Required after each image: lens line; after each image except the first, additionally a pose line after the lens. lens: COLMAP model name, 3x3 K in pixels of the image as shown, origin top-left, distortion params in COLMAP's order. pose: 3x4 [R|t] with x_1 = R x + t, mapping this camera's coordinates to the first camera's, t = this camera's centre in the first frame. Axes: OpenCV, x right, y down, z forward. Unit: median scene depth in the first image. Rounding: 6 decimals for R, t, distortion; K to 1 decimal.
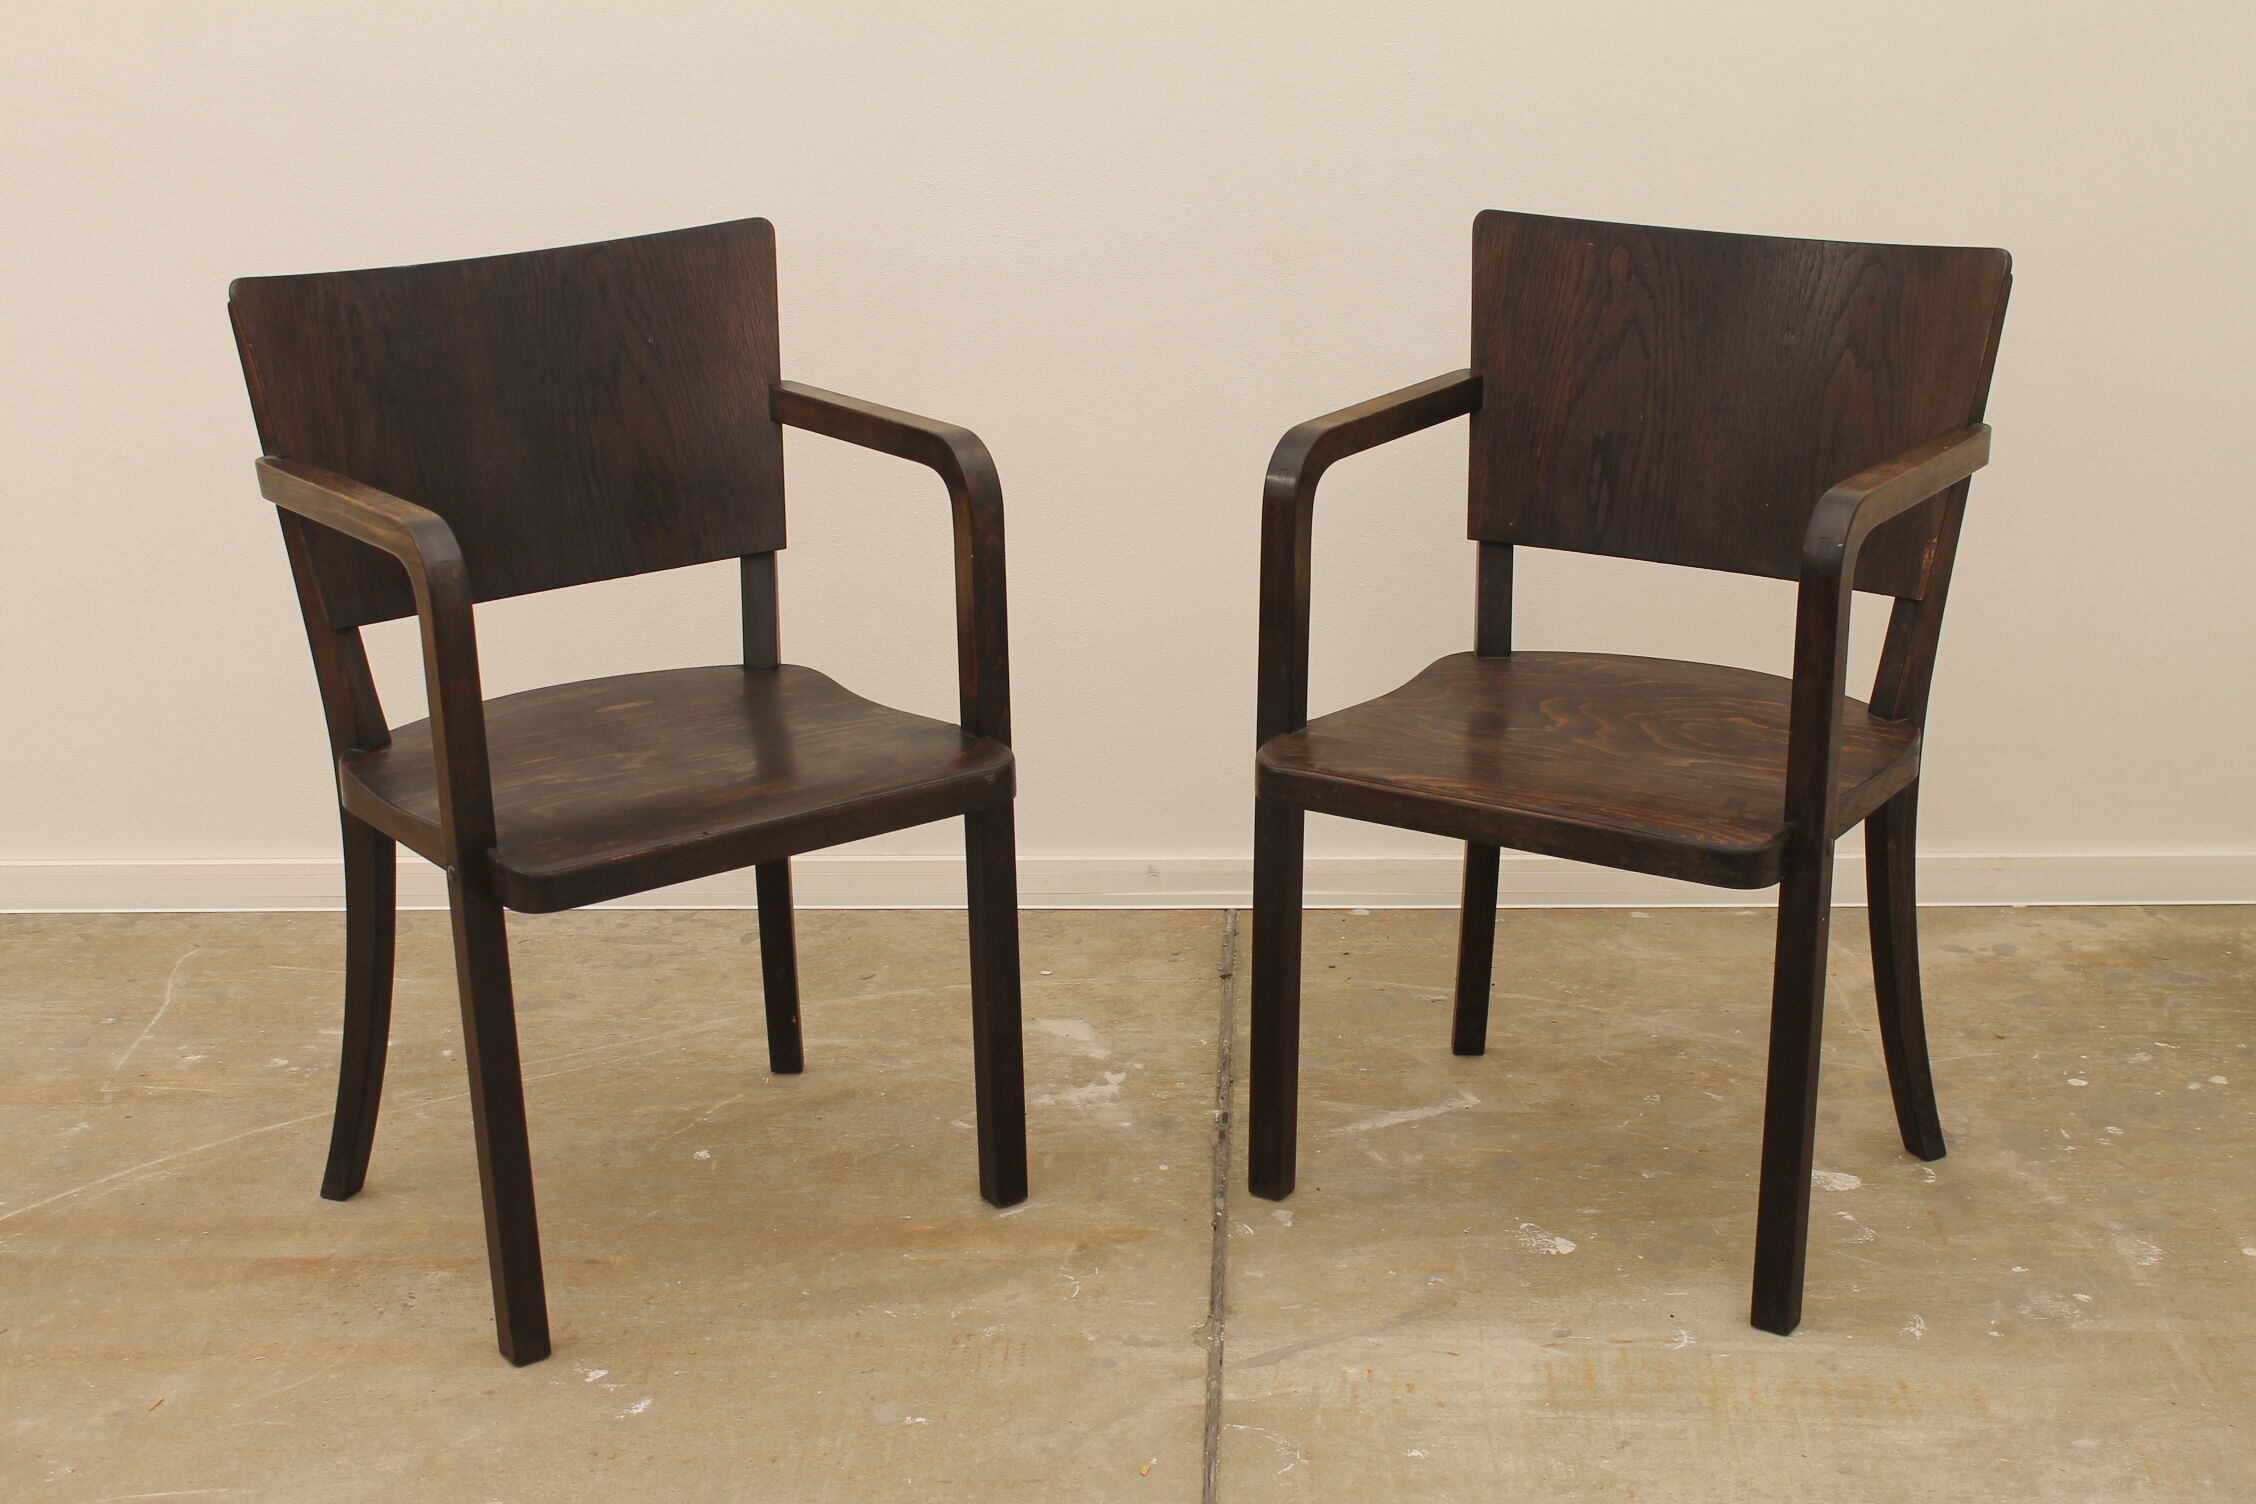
lens RADIAL K [[3182.2, 0, 1162.8], [0, 3182.2, 635.4], [0, 0, 1]] dist [-0.076714, 0.133223]
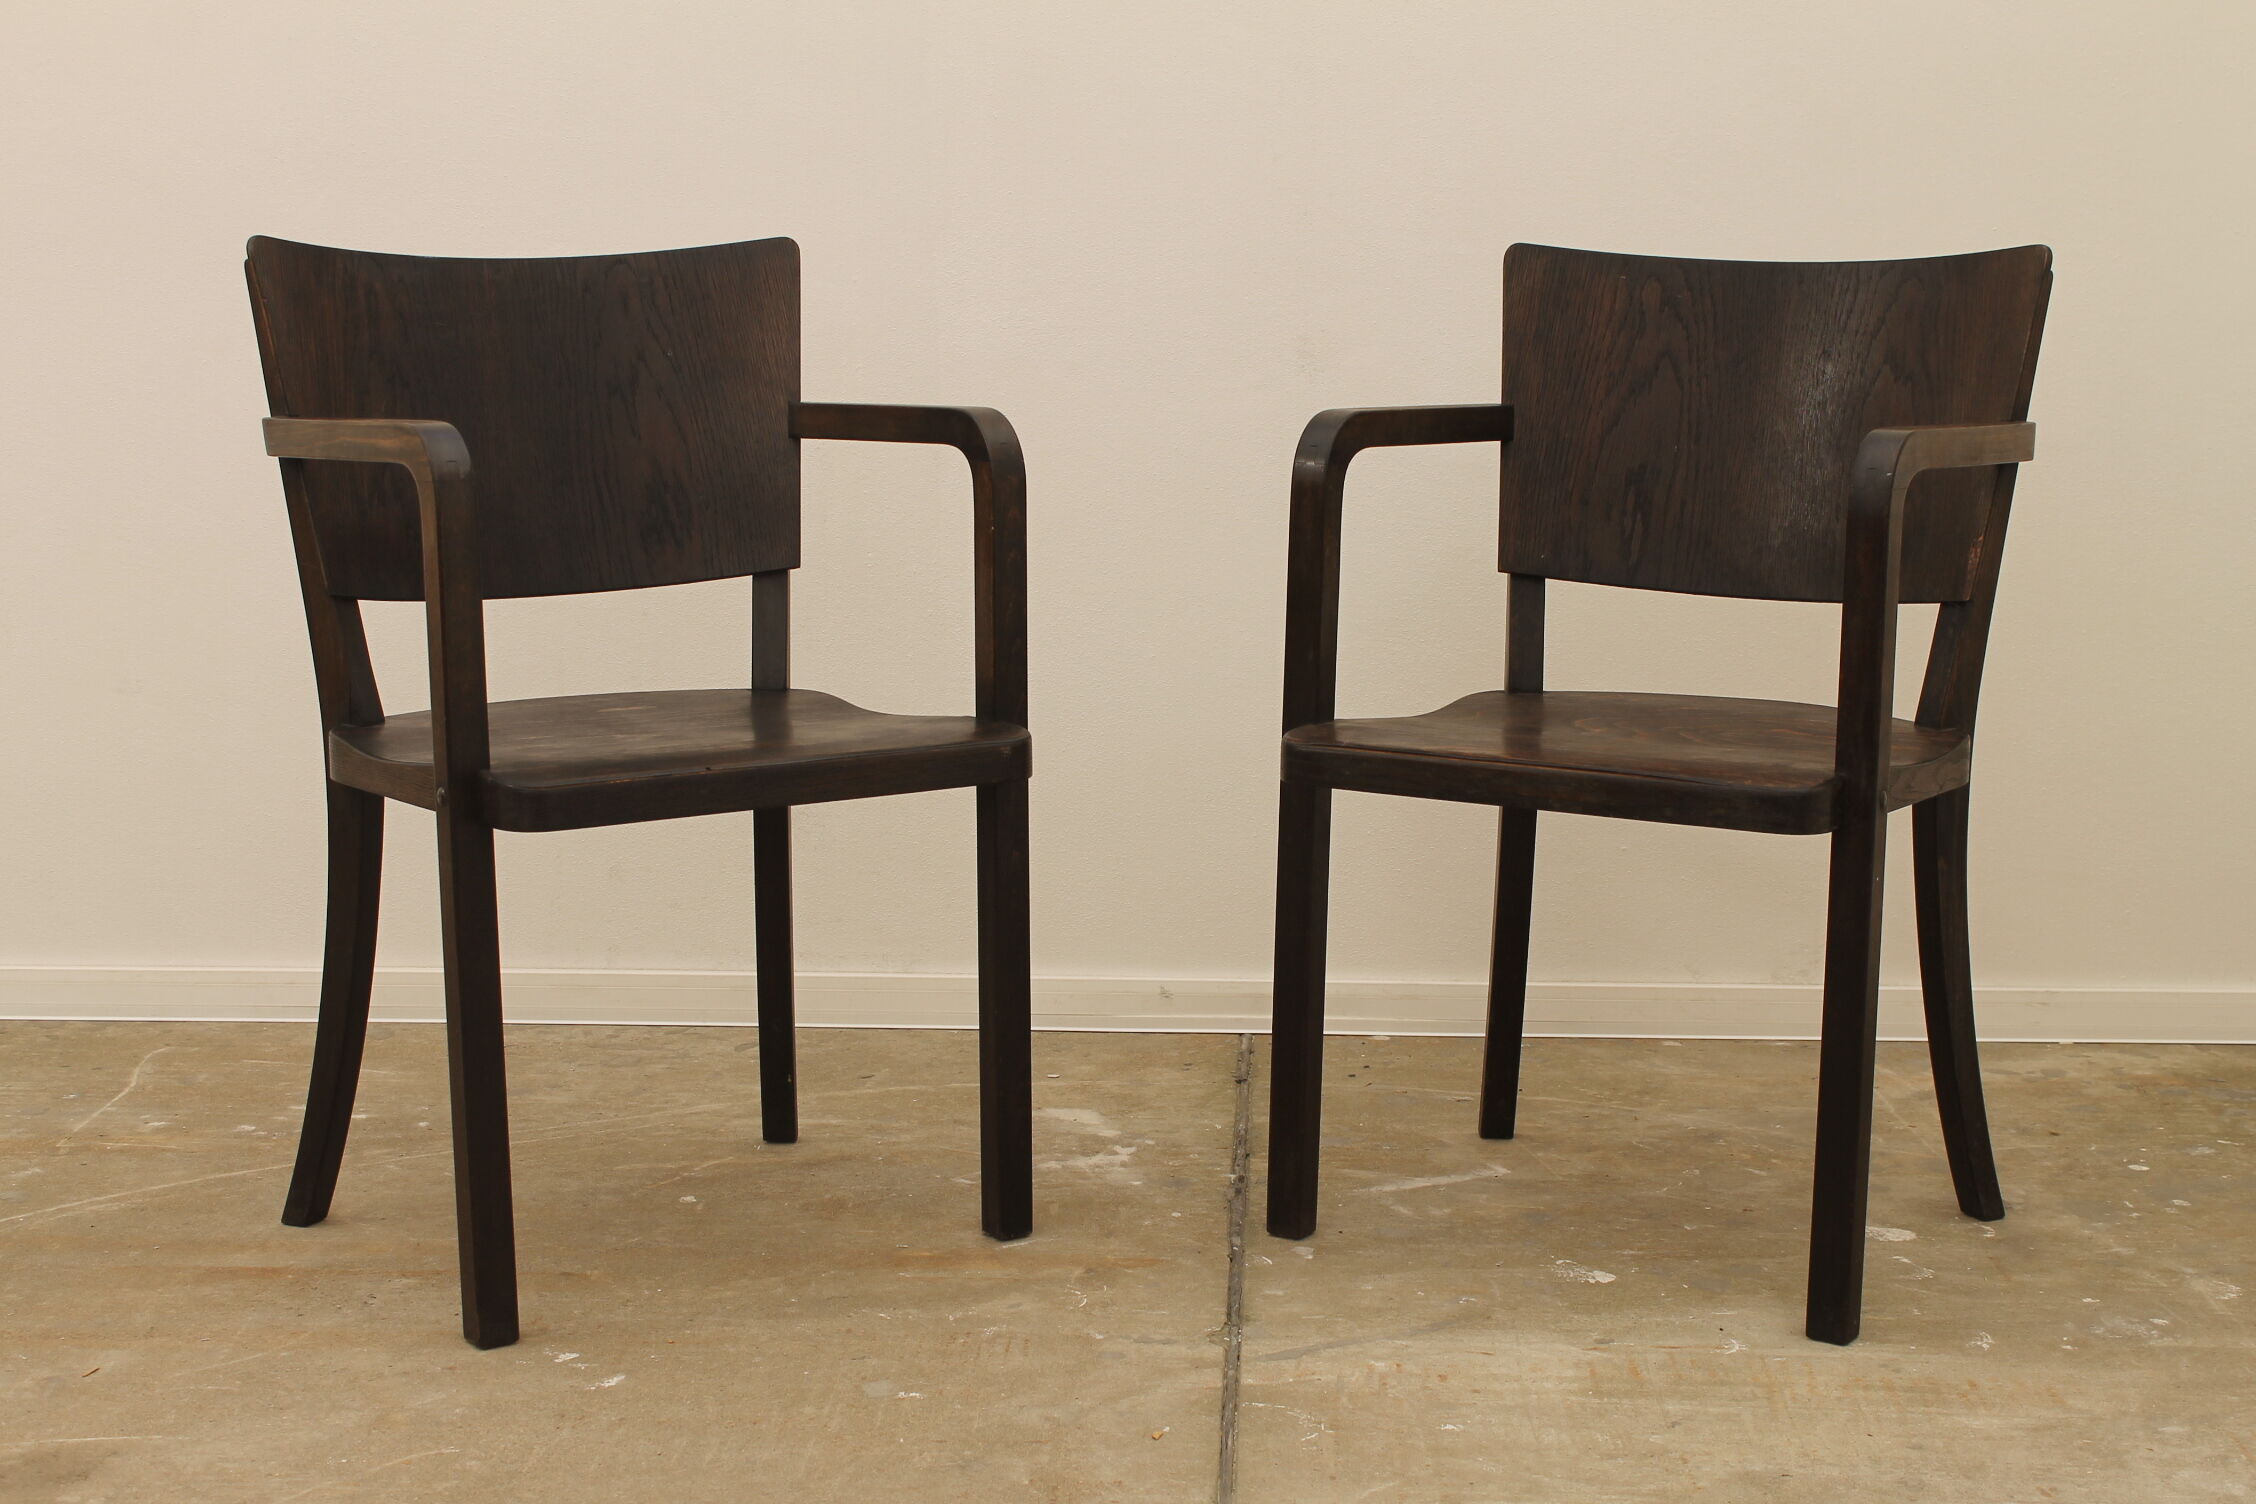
lens RADIAL K [[3165.2, 0, 1164.9], [0, 3165.2, 642.1], [0, 0, 1]] dist [-0.071108, 0.119419]
pose [[0.999848, 0.017412, -0.000587, -0.005831], [-0.017279, 0.986776, -0.161169, 0.157128], [-0.002227, 0.161155, 0.986927, 0.047896]]
